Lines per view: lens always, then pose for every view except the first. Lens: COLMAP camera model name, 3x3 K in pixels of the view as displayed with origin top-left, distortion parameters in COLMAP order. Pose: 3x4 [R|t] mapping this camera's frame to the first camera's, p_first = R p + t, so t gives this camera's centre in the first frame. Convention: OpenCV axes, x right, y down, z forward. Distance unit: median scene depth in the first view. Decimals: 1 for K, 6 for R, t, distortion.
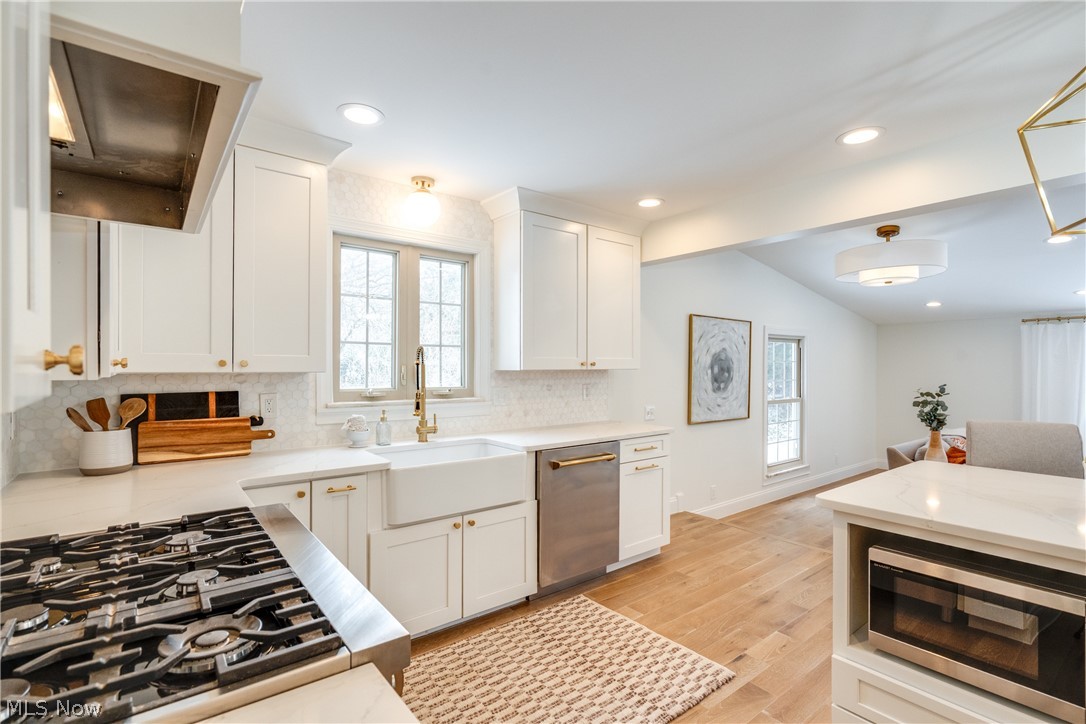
lens RADIAL K [[494.6, 0, 547.5], [0, 494.6, 371.2], [0, 0, 1]] dist [0.001066, -0.000448]
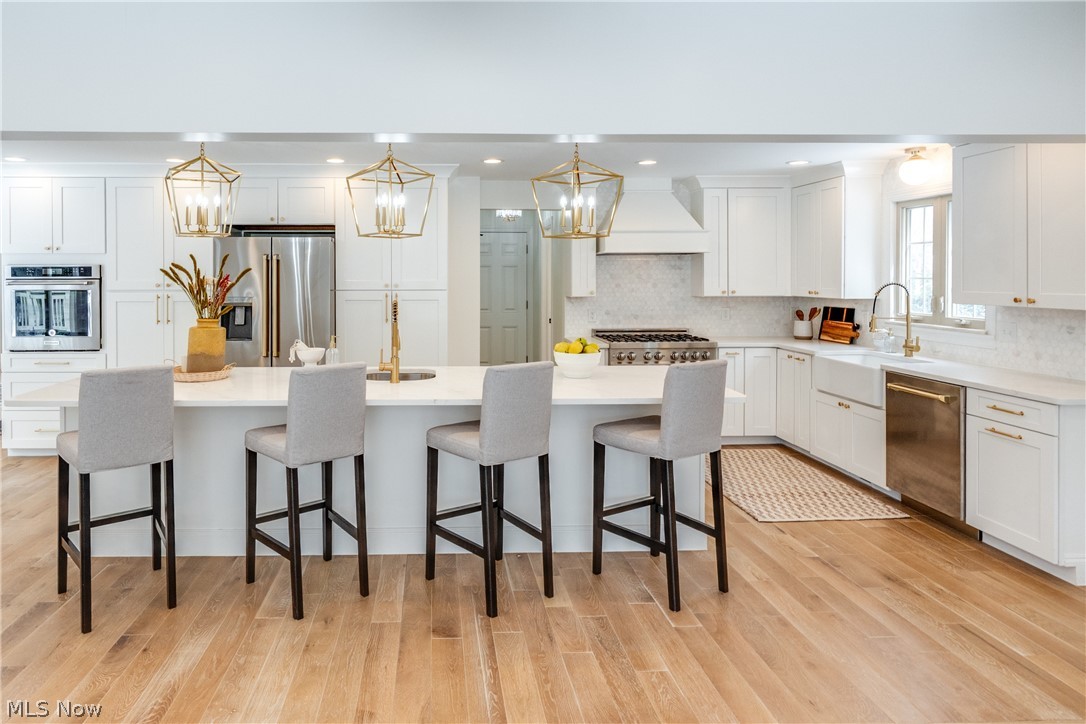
lens RADIAL K [[656.3, 0, 460.4], [0, 656.3, 280.6], [0, 0, 1]] dist [-0.010848, 0.002894]
pose [[-0.584104, 0.003669, -0.811670, 1.751361], [-0.006988, 0.999930, 0.009549, -0.059315], [0.811649, 0.011249, -0.584038, 1.024198]]
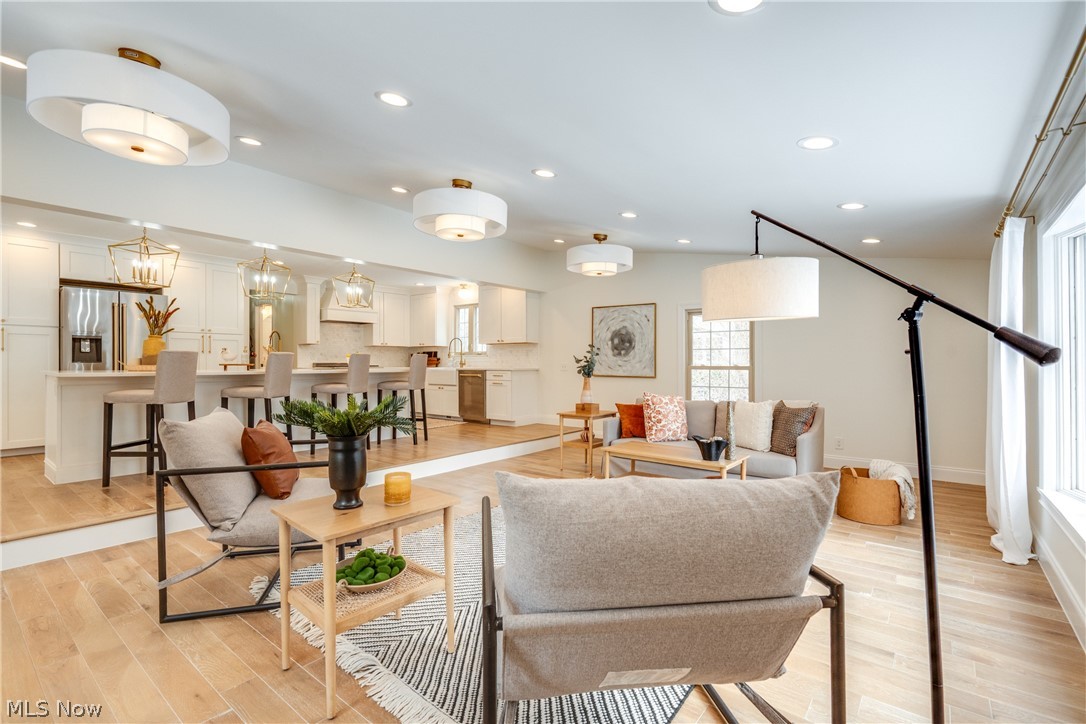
lens RADIAL K [[494.6, 0, 540.6], [0, 494.6, 367.0], [0, 0, 1]] dist [0.001066, -0.000448]
pose [[0.239264, 0.008215, -0.970920, 2.903167], [-0.009913, 0.999933, 0.006018, 0.112920], [0.970904, 0.008185, 0.239330, 0.717605]]
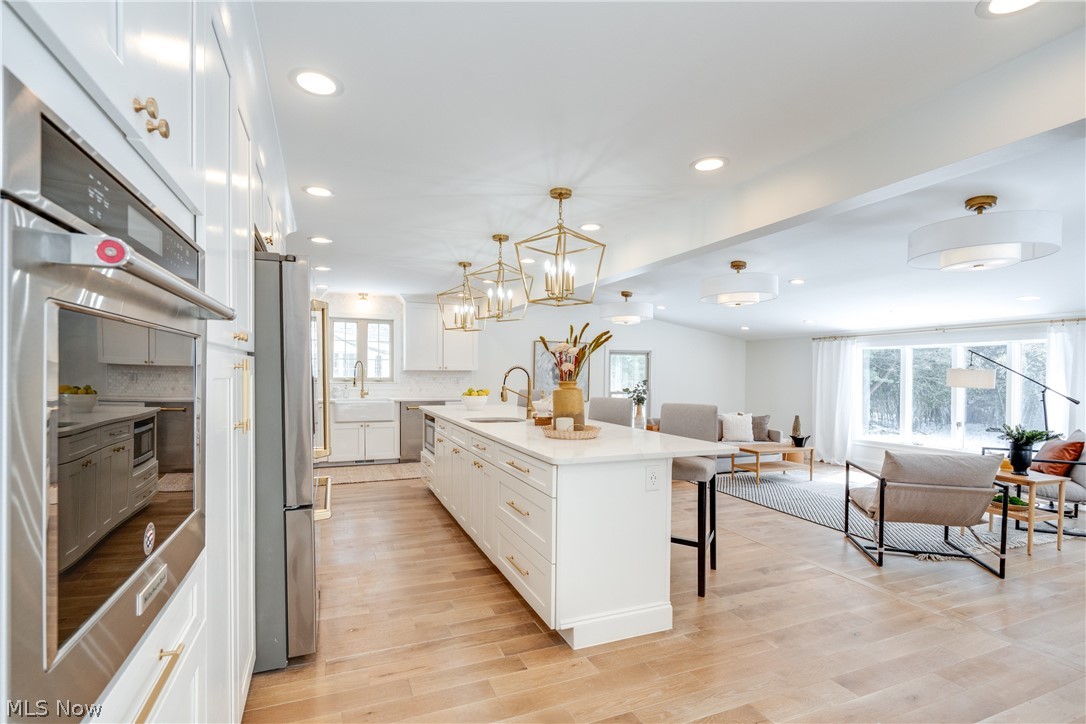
lens RADIAL K [[494.6, 0, 526.0], [0, 494.6, 381.2], [0, 0, 1]] dist [0.001066, -0.000448]
pose [[0.963390, 0.012589, -0.267809, 1.204867], [-0.009717, 0.999880, 0.012047, 0.017445], [0.267929, -0.009004, 0.963397, -1.189031]]
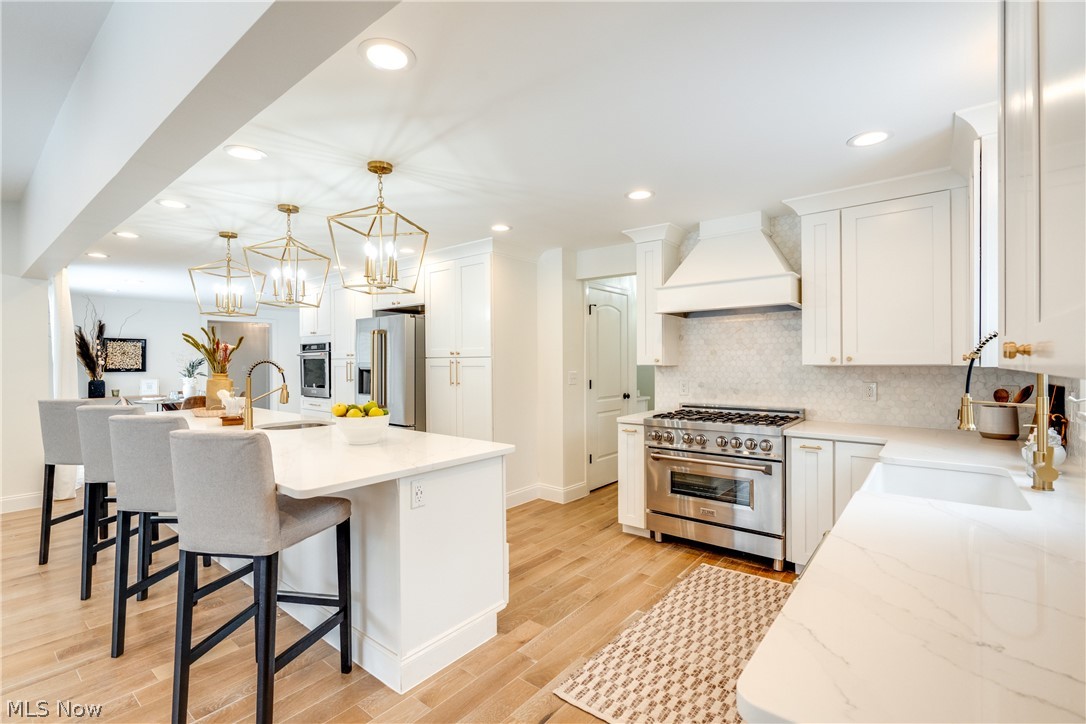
lens RADIAL K [[494.6, 0, 546.8], [0, 494.6, 353.9], [0, 0, 1]] dist [0.001066, -0.000448]
pose [[-0.970295, -0.000897, -0.241922, 0.452689], [0.000760, 0.999977, -0.006754, -0.013800], [0.241923, -0.006737, -0.970272, 1.397224]]
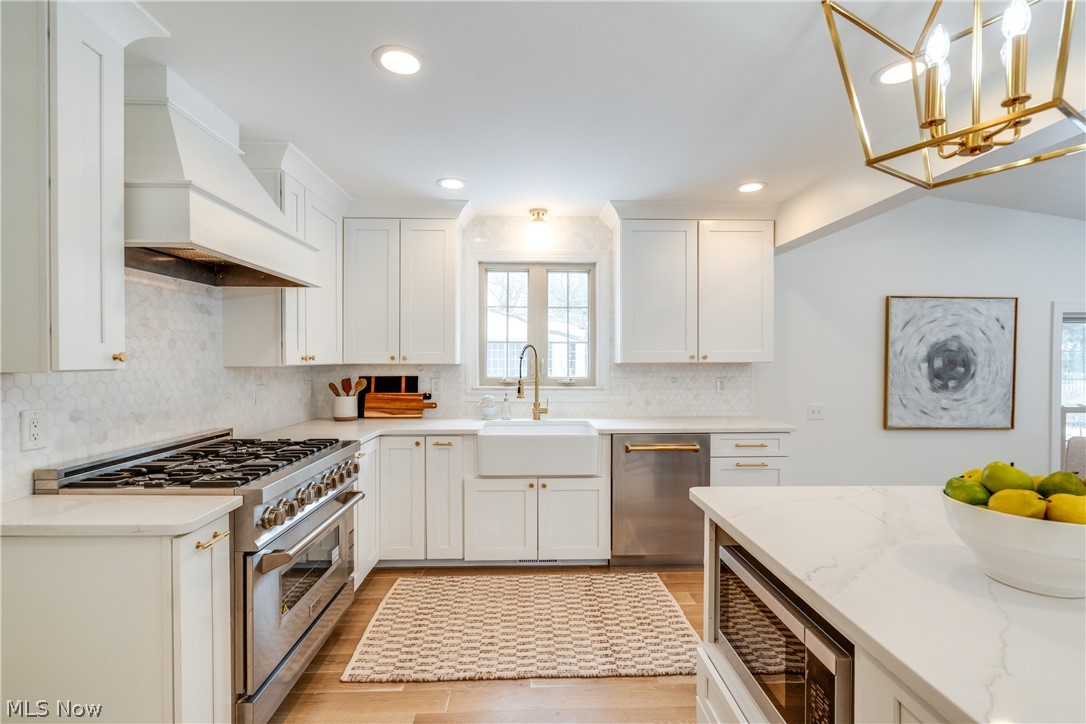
lens RADIAL K [[494.6, 0, 547.8], [0, 494.6, 362.0], [0, 0, 1]] dist [0.001066, -0.000448]
pose [[0.813273, 0.002007, -0.581879, 0.493675], [-0.004135, 0.999989, -0.002331, -0.000905], [0.581867, 0.004302, 0.813272, -0.006630]]
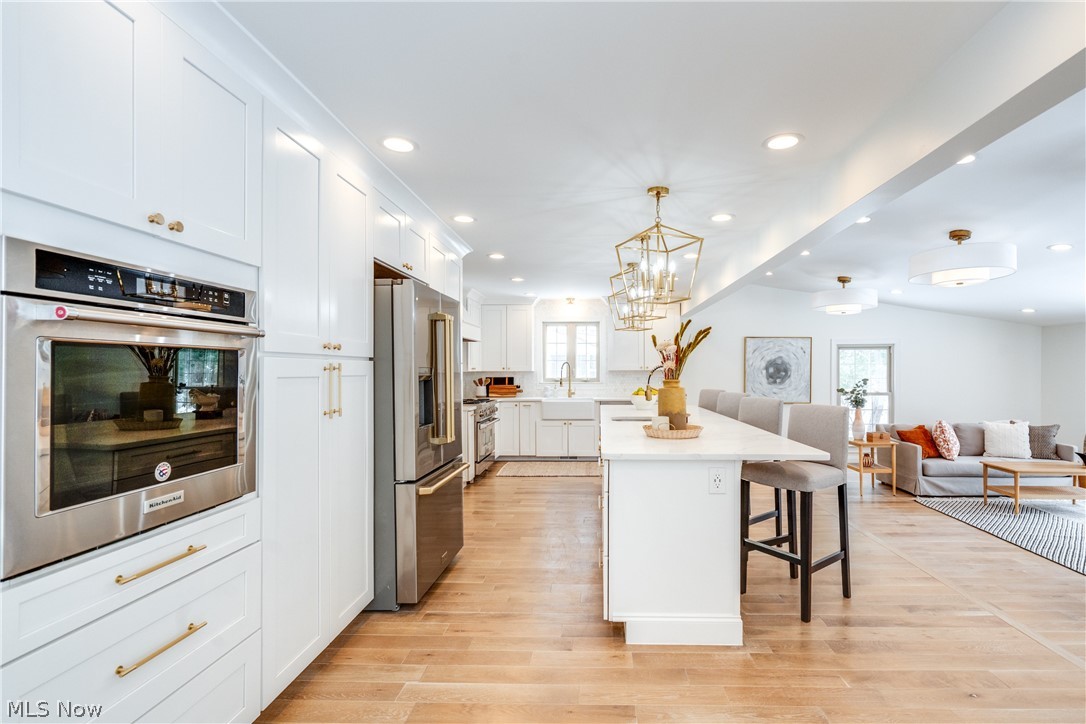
lens RADIAL K [[521.8, 0, 588.5], [0, 521.8, 370.6], [0, 0, 1]] dist [-0.003701, 0.001234]
pose [[0.780563, -0.003151, -0.625069, 1.555765], [-0.001822, 0.999972, -0.007316, 0.018931], [0.625075, 0.006849, 0.780535, -1.110611]]
